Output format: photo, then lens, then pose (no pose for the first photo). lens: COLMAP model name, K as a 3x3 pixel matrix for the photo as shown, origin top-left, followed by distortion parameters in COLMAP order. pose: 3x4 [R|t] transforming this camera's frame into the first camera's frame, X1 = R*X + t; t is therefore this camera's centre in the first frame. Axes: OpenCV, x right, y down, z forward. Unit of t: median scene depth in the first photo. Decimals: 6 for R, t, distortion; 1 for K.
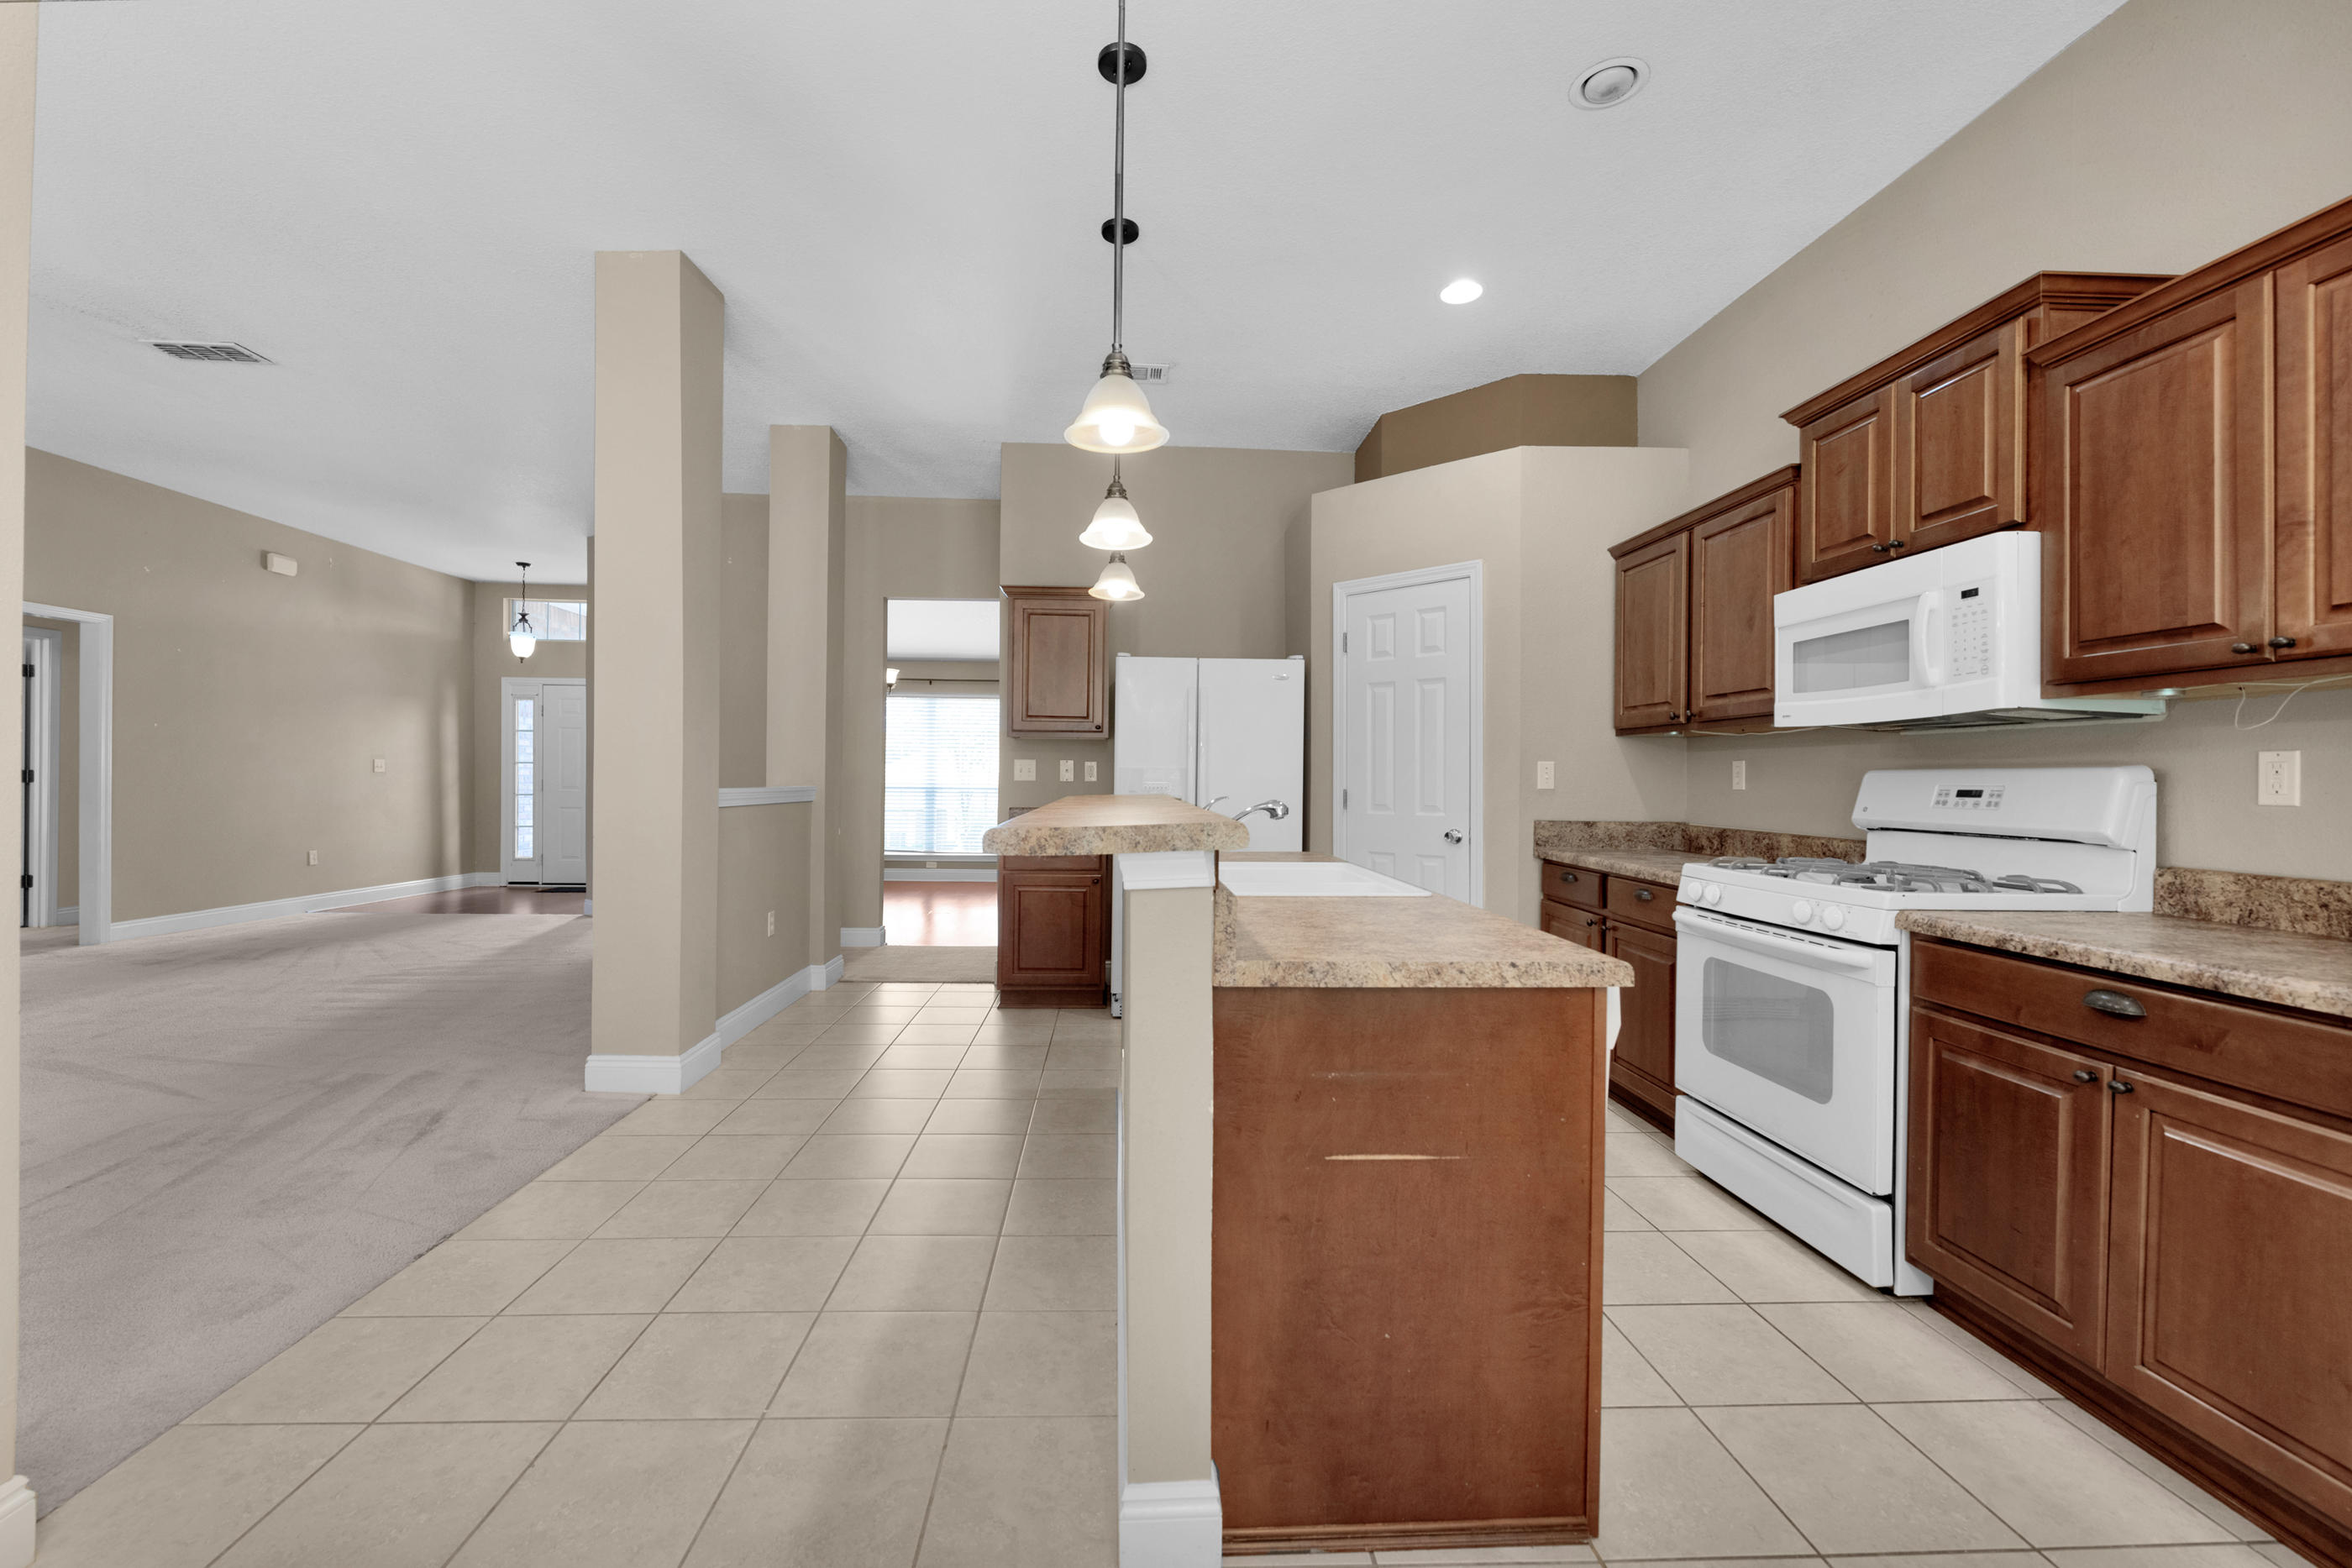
lens RADIAL K [[970.8, 0, 1166.7], [0, 970.8, 780.5], [0, 0, 1]] dist [0.010760, -0.004314]
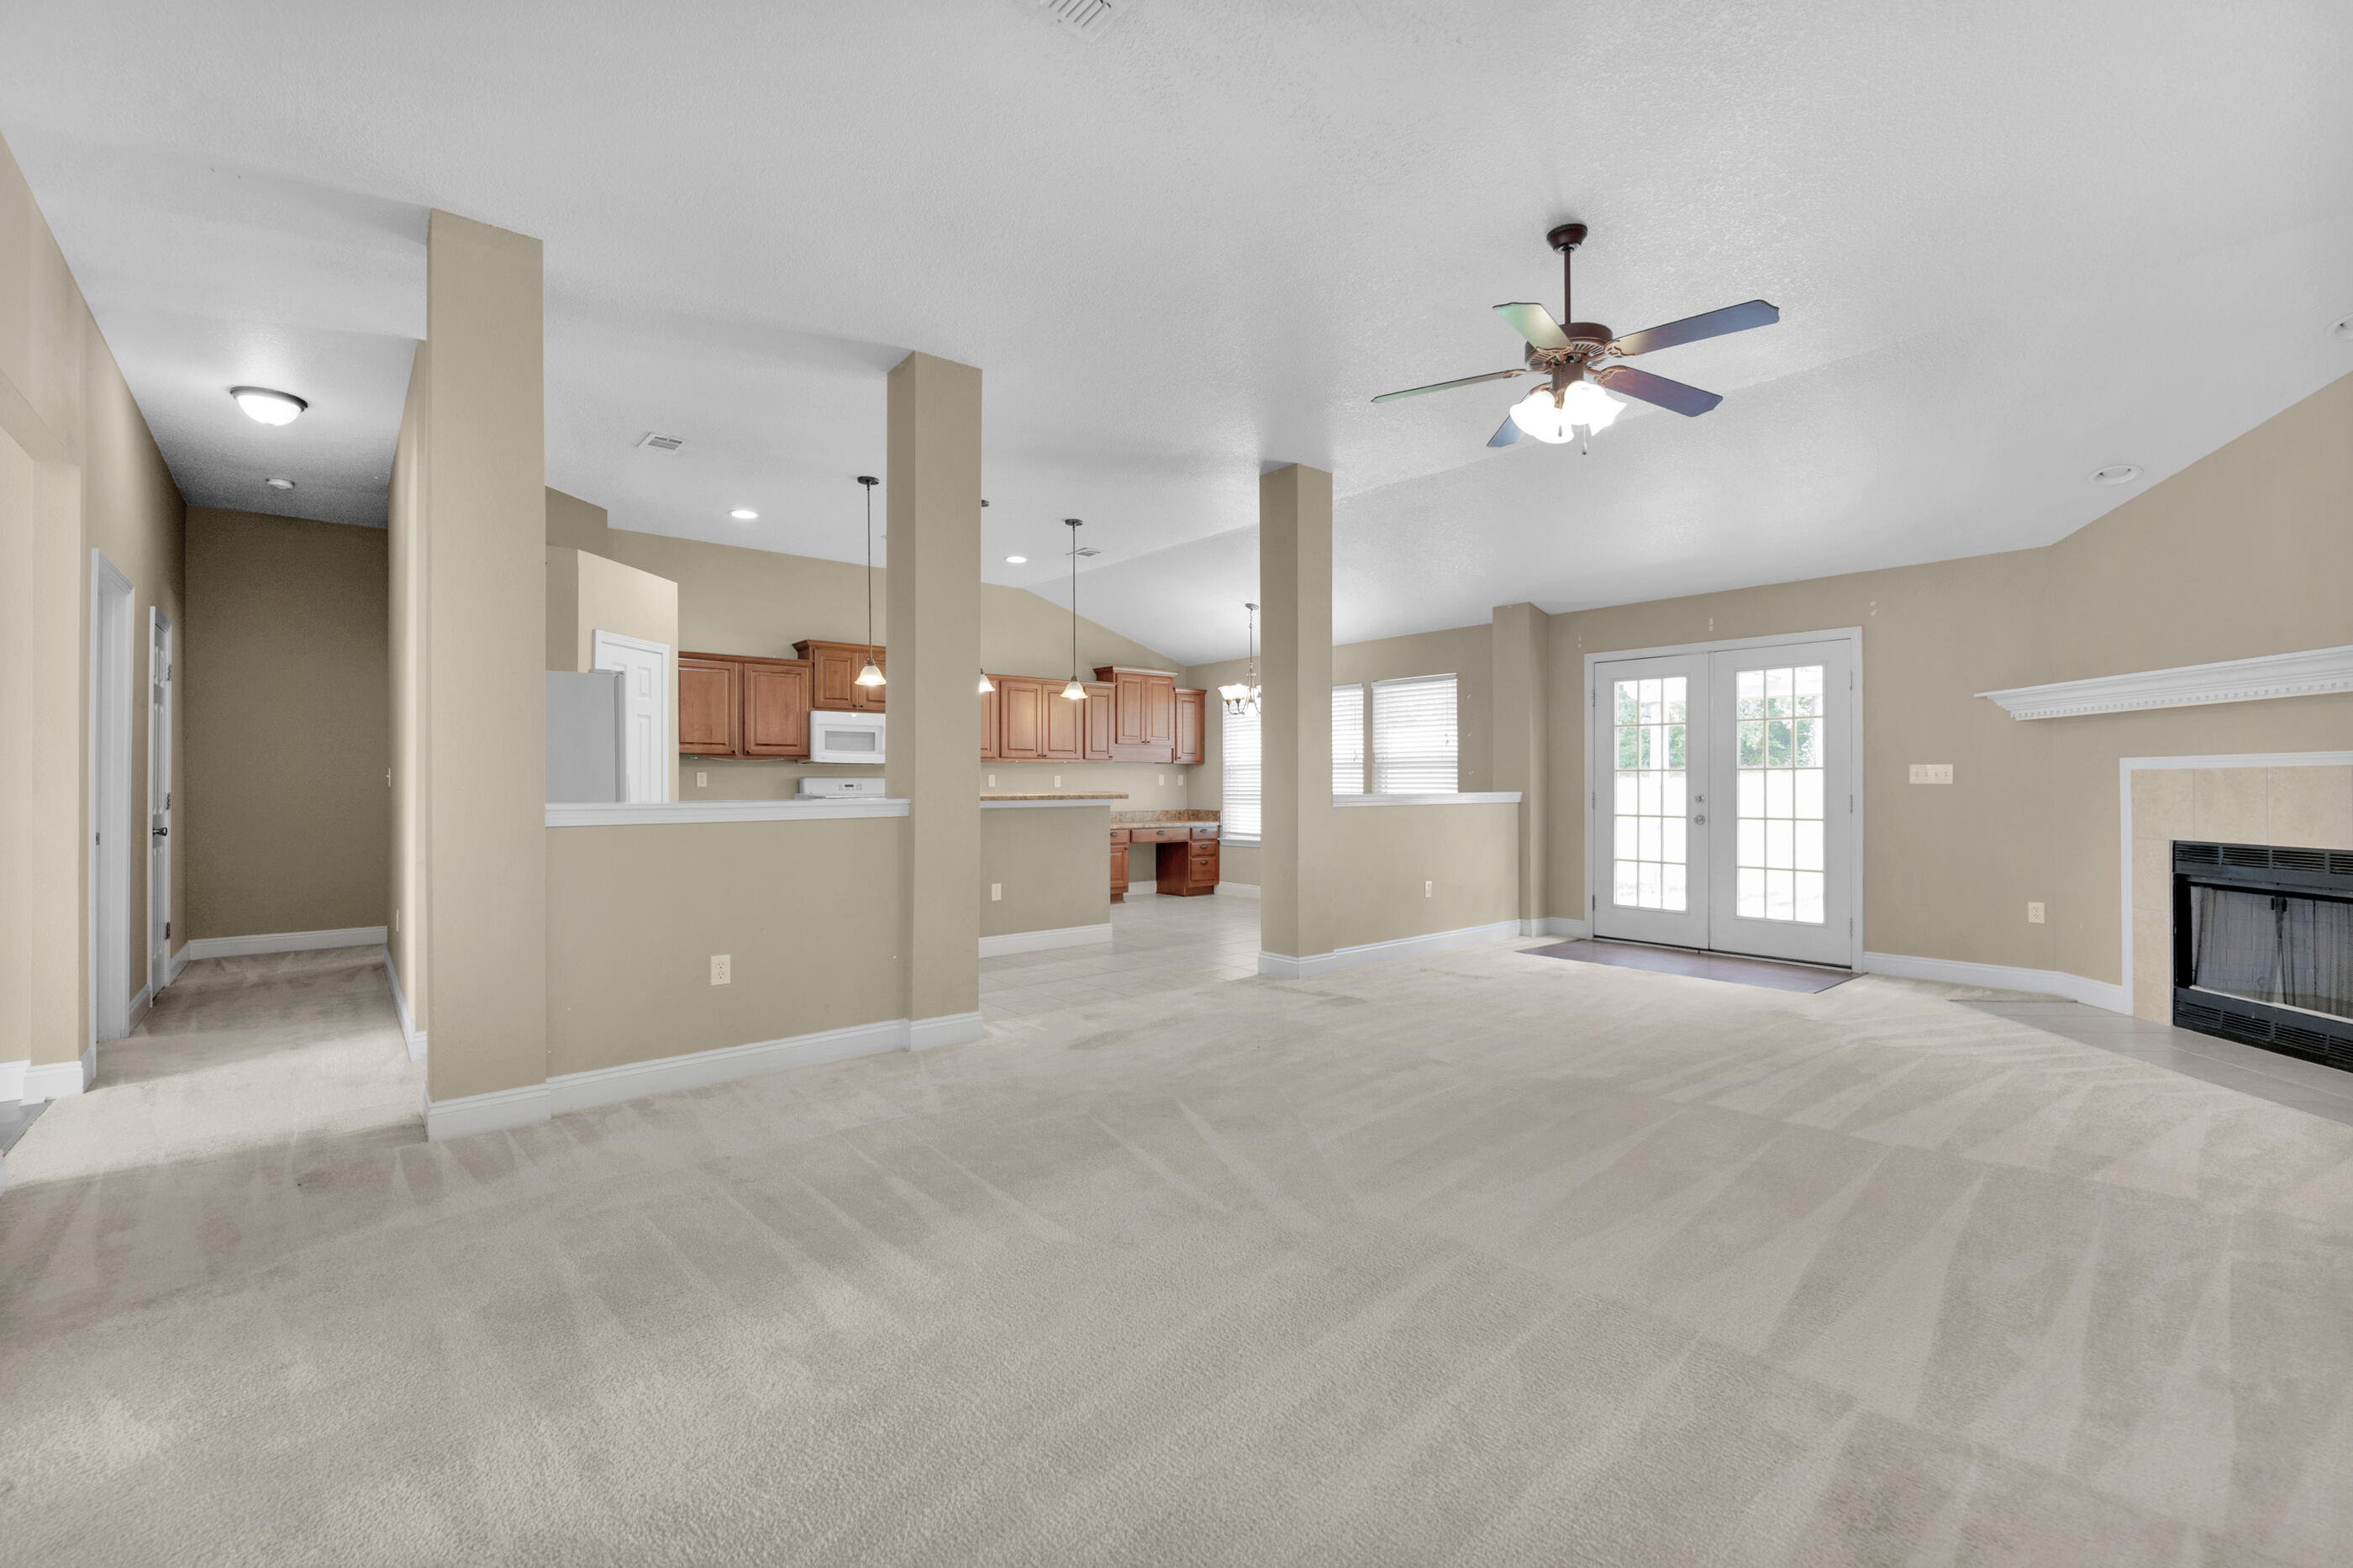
lens RADIAL K [[971.2, 0, 1161.9], [0, 971.2, 783.1], [0, 0, 1]] dist [0.010760, -0.004314]
pose [[-0.610253, -0.003440, 0.792199, -2.658360], [0.001751, 0.999982, 0.005692, -0.011432], [-0.792205, 0.004861, -0.610236, 2.462880]]
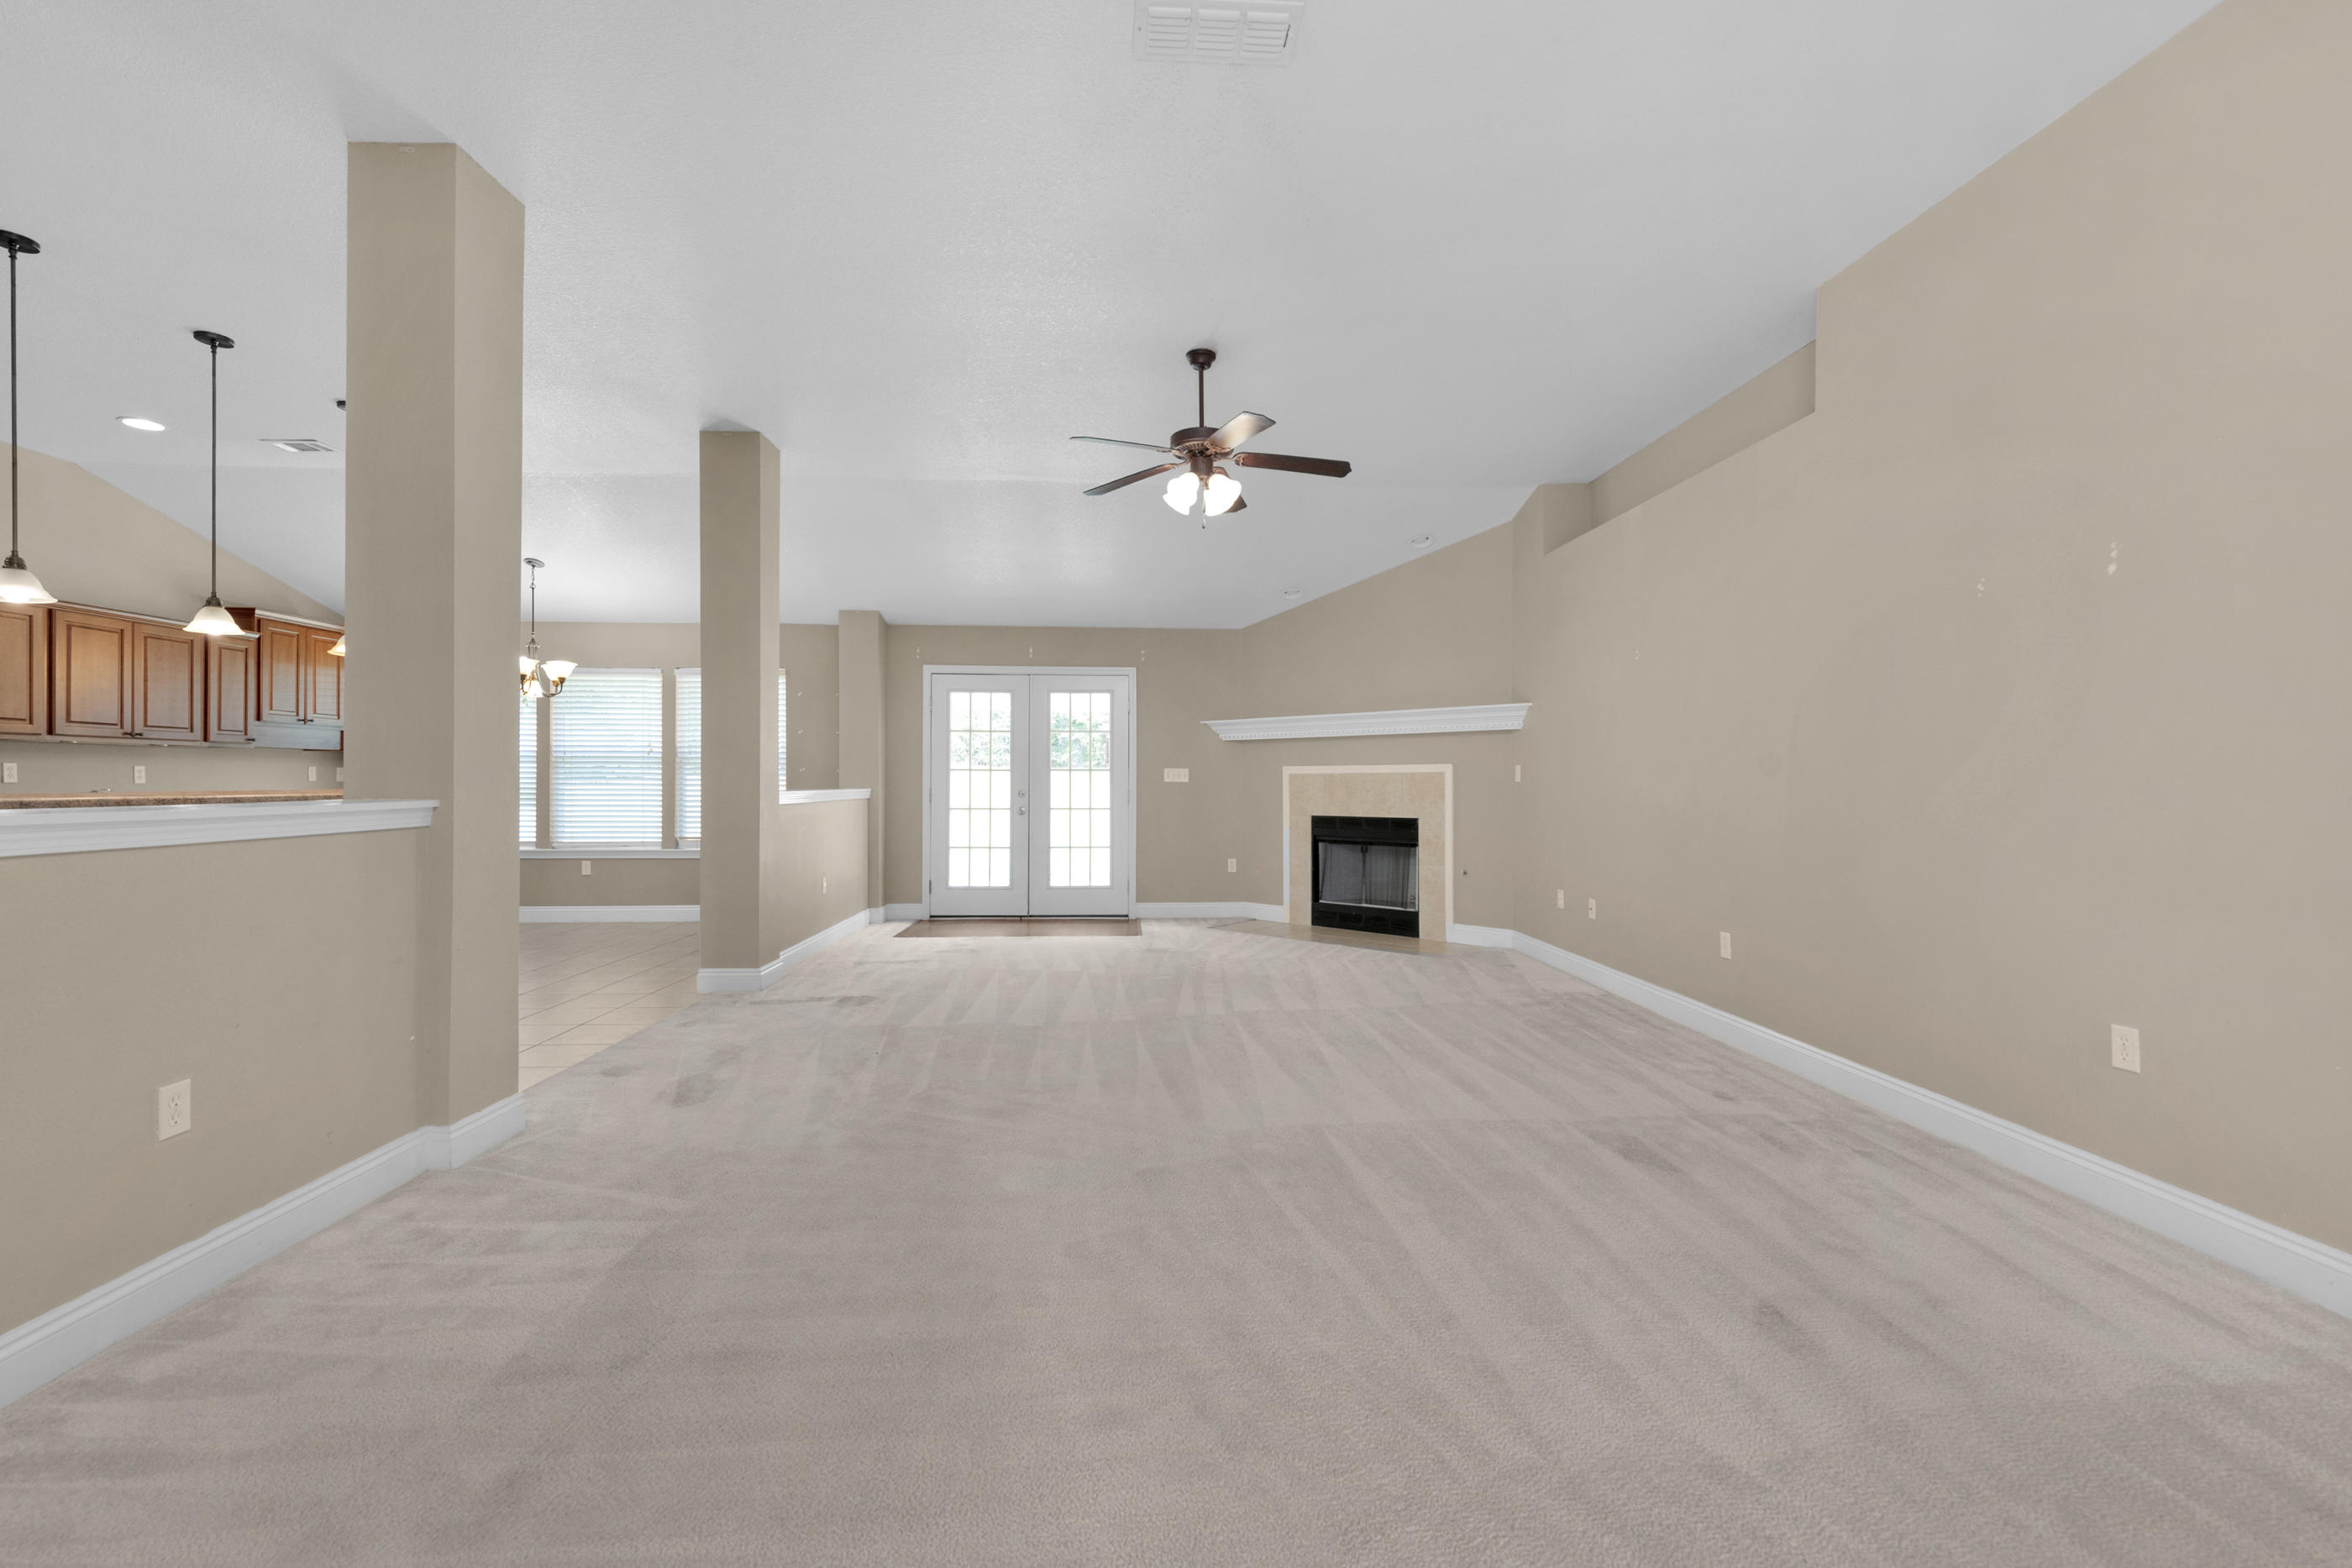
lens RADIAL K [[970.8, 0, 1139.4], [0, 970.8, 782.6], [0, 0, 1]] dist [0.010760, -0.004314]
pose [[-0.999806, -0.007252, 0.018289, -1.849727], [-0.007156, 0.999960, 0.005329, -0.007509], [-0.018326, 0.005197, -0.999819, 2.942493]]
